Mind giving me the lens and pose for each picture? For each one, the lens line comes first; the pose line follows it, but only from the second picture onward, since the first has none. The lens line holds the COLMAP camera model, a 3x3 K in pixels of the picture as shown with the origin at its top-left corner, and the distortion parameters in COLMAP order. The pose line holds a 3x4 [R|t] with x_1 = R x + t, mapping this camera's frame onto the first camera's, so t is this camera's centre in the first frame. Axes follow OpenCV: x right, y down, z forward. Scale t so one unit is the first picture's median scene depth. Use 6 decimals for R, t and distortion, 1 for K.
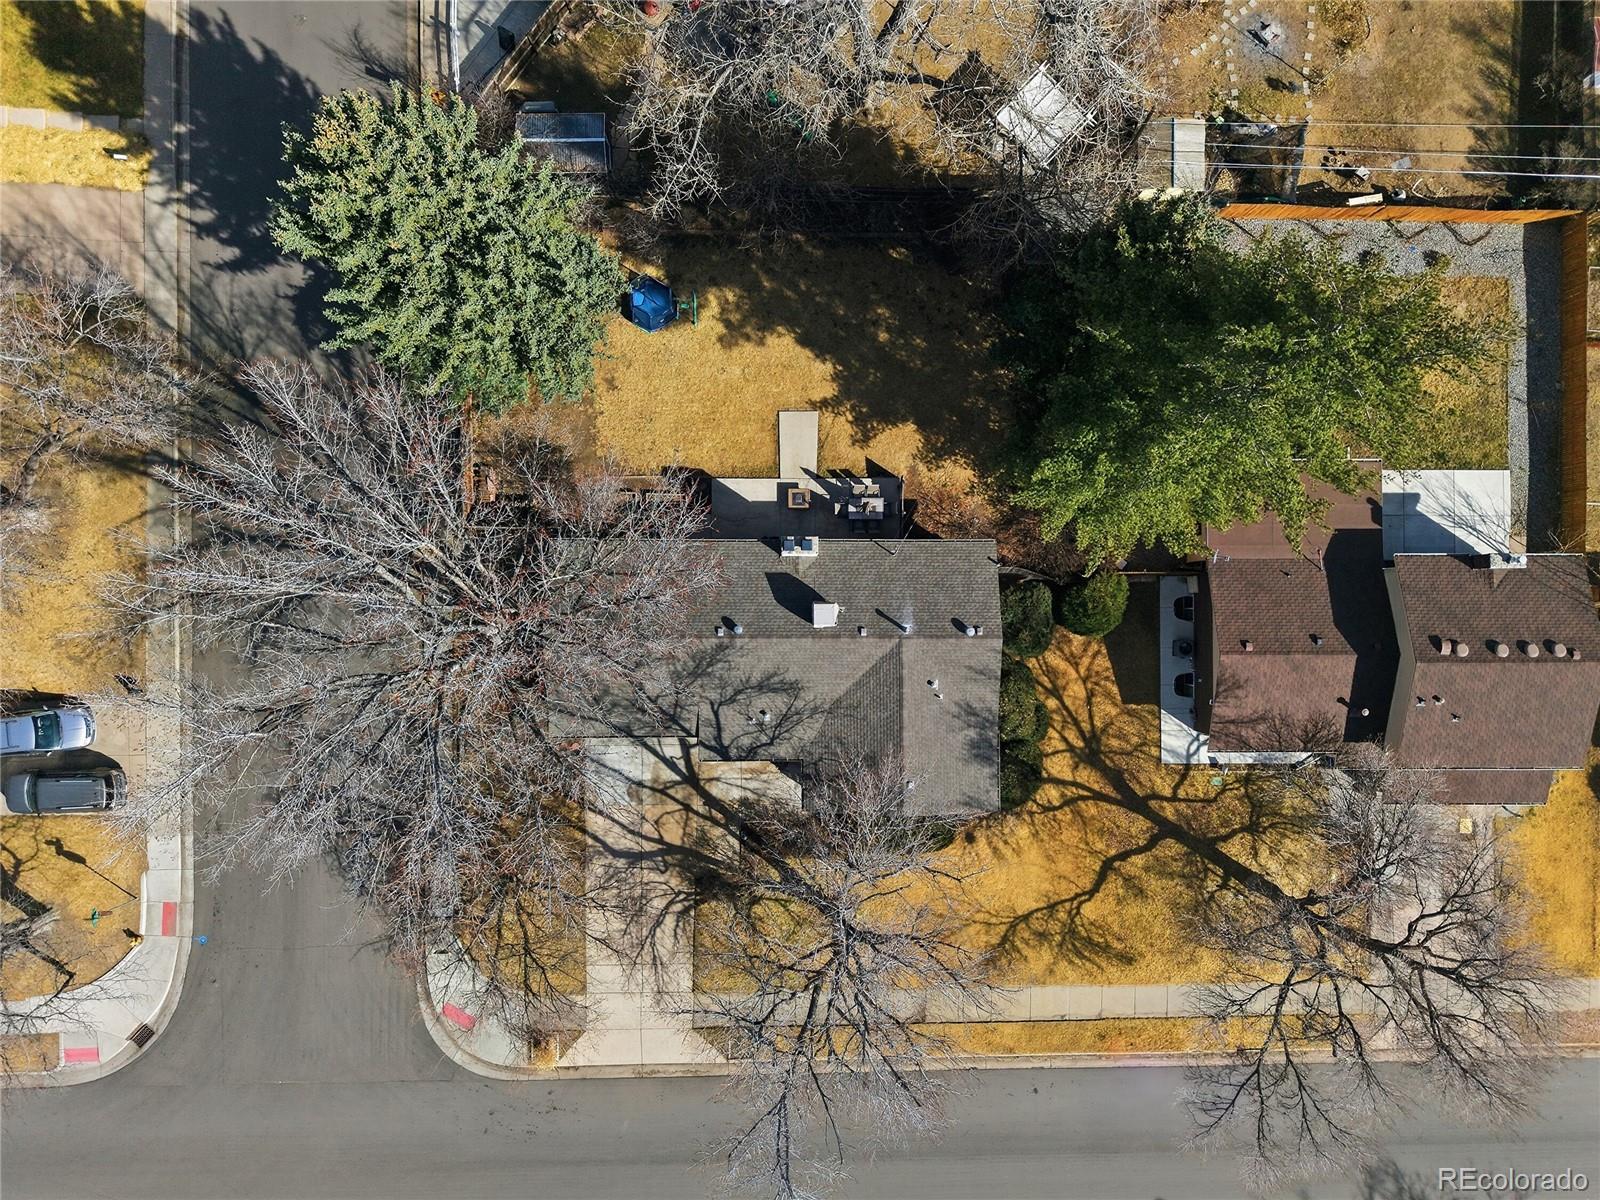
lens RADIAL K [[1123.3, 0, 800.0], [0, 1123.3, 600.0], [0, 0, 1]] dist [0.002424, -0.006484]
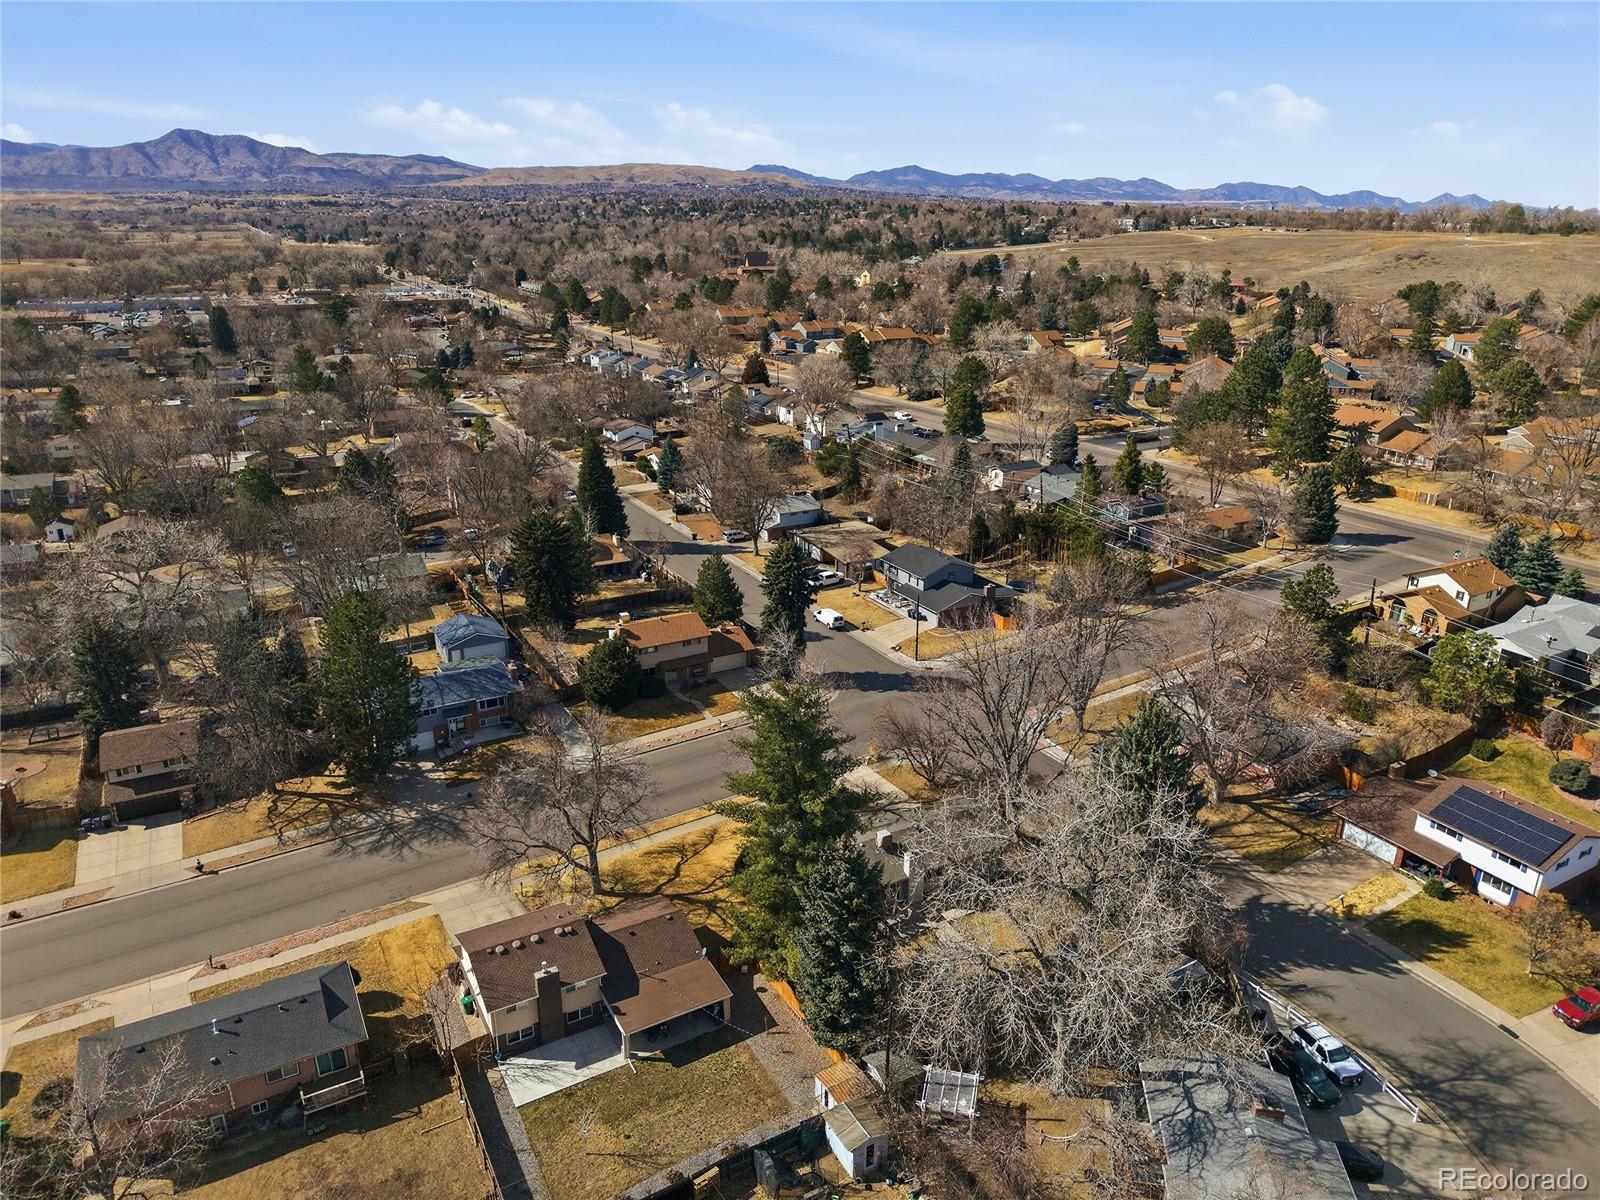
lens RADIAL K [[1113.5, 0, 800.0], [0, 1113.5, 600.0], [0, 0, 1]] dist [0.012057, -0.002904]
pose [[-0.871181, 0.147653, -0.468233, 0.891443], [-0.490620, -0.297401, 0.819051, -1.234334], [-0.018318, 0.943266, 0.331532, -0.038947]]
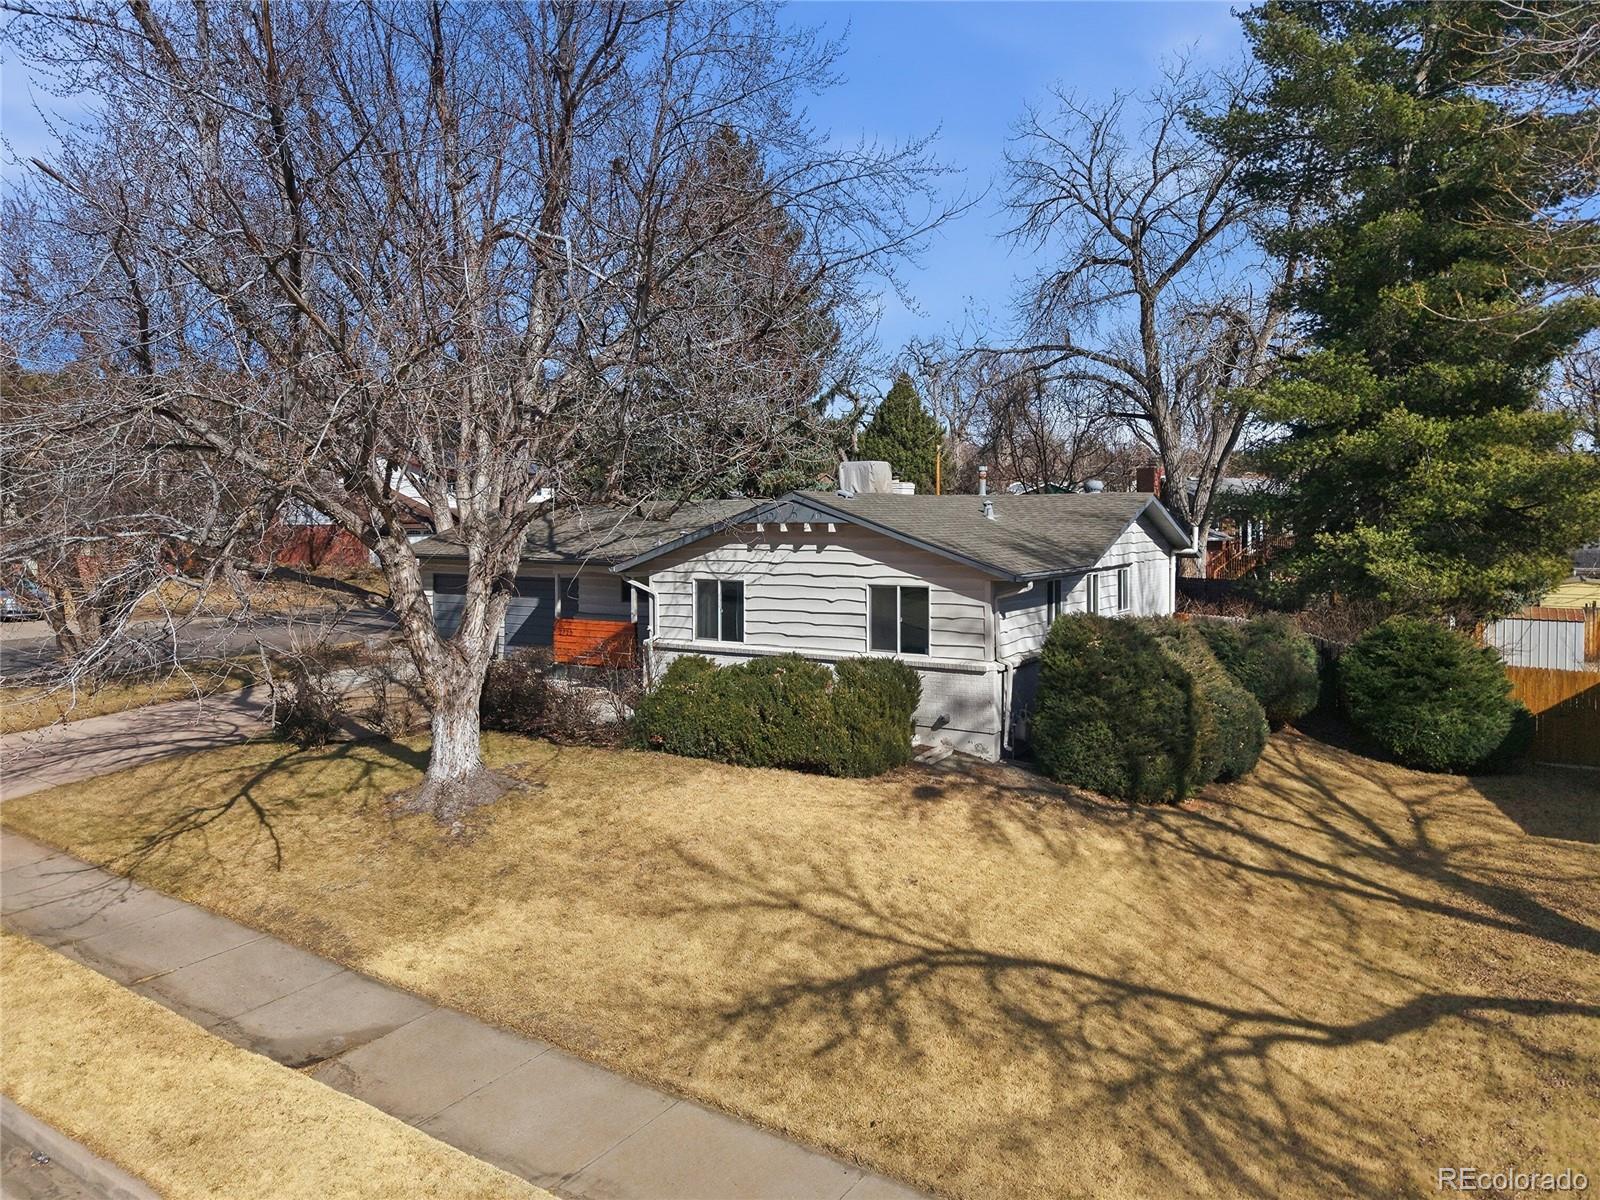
lens RADIAL K [[1123.3, 0, 800.0], [0, 1123.3, 600.0], [0, 0, 1]] dist [0.002424, -0.006484]
pose [[0.839548, 0.027289, -0.542599, 0.285505], [-0.542682, 0.089182, -0.835190, 0.481417], [0.025598, 0.995641, 0.089682, 0.899382]]
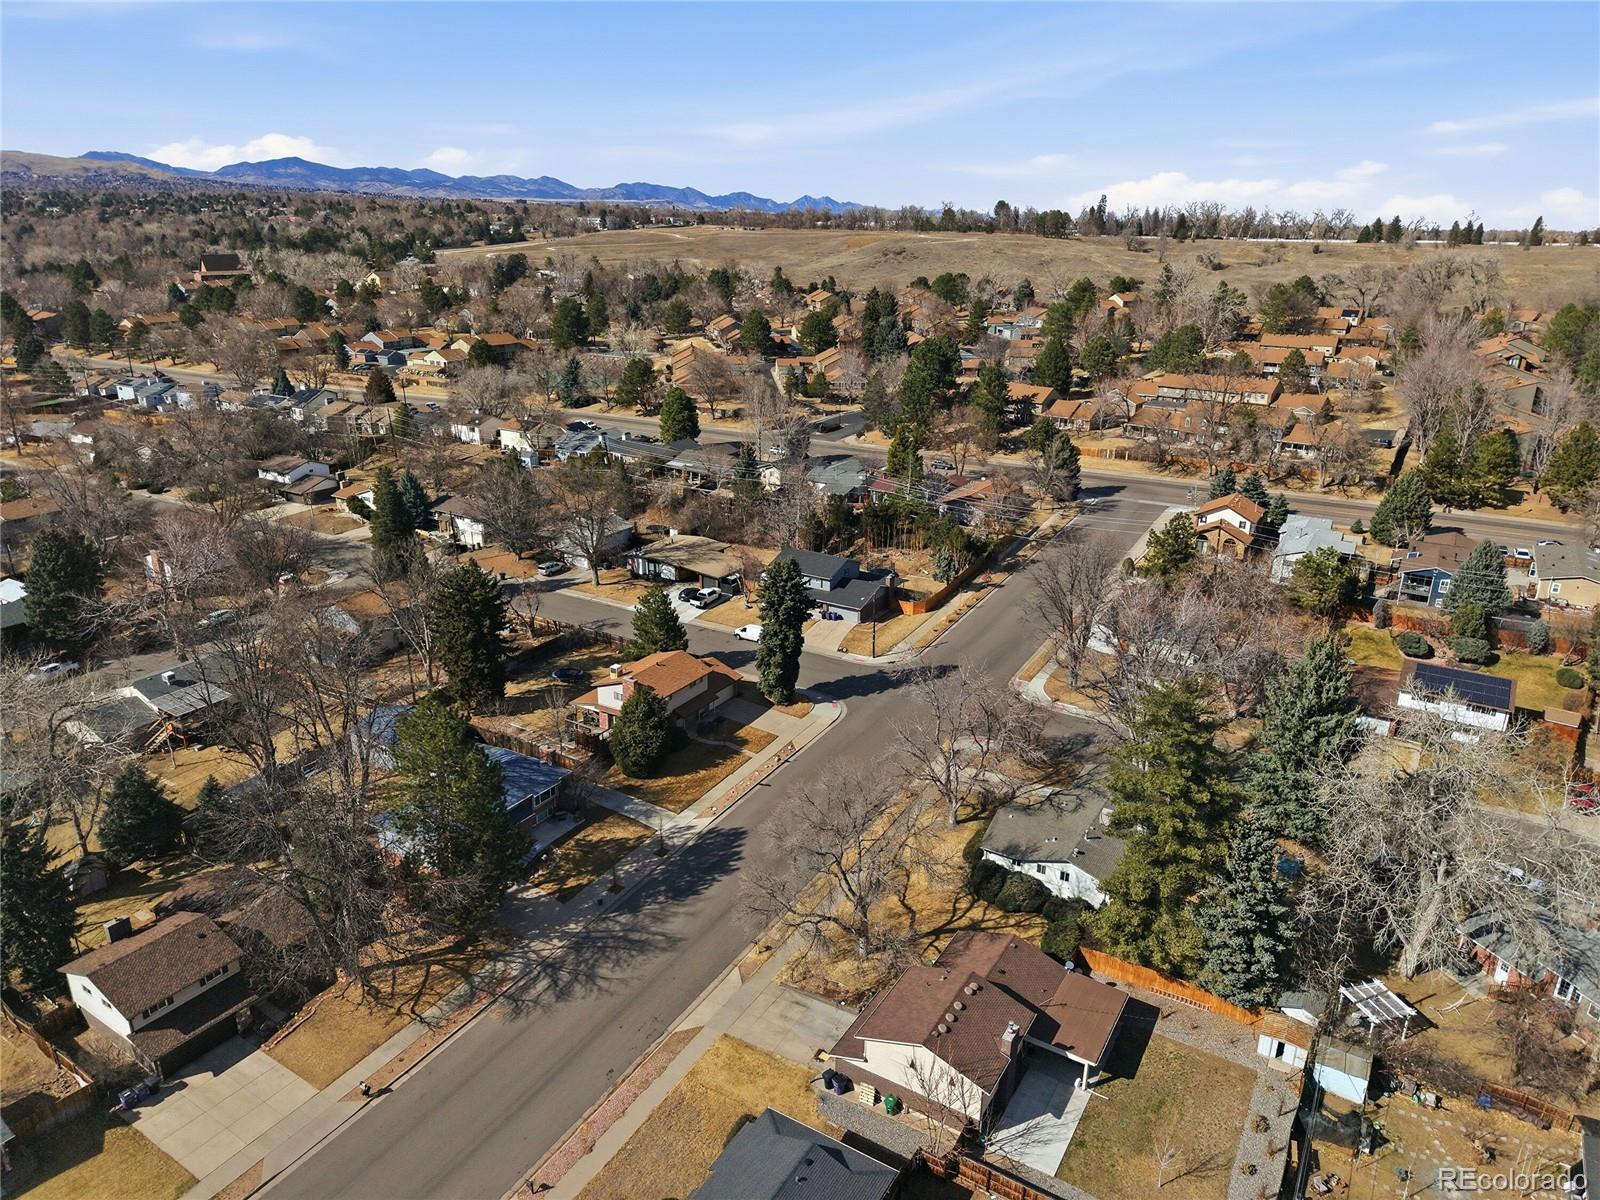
lens RADIAL K [[1123.3, 0, 800.0], [0, 1123.3, 600.0], [0, 0, 1]] dist [0.002424, -0.006484]
pose [[-0.505925, 0.265696, -0.820637, 1.678922], [-0.862262, -0.181494, 0.472826, -0.356277], [-0.023313, 0.946819, 0.320922, -0.022402]]
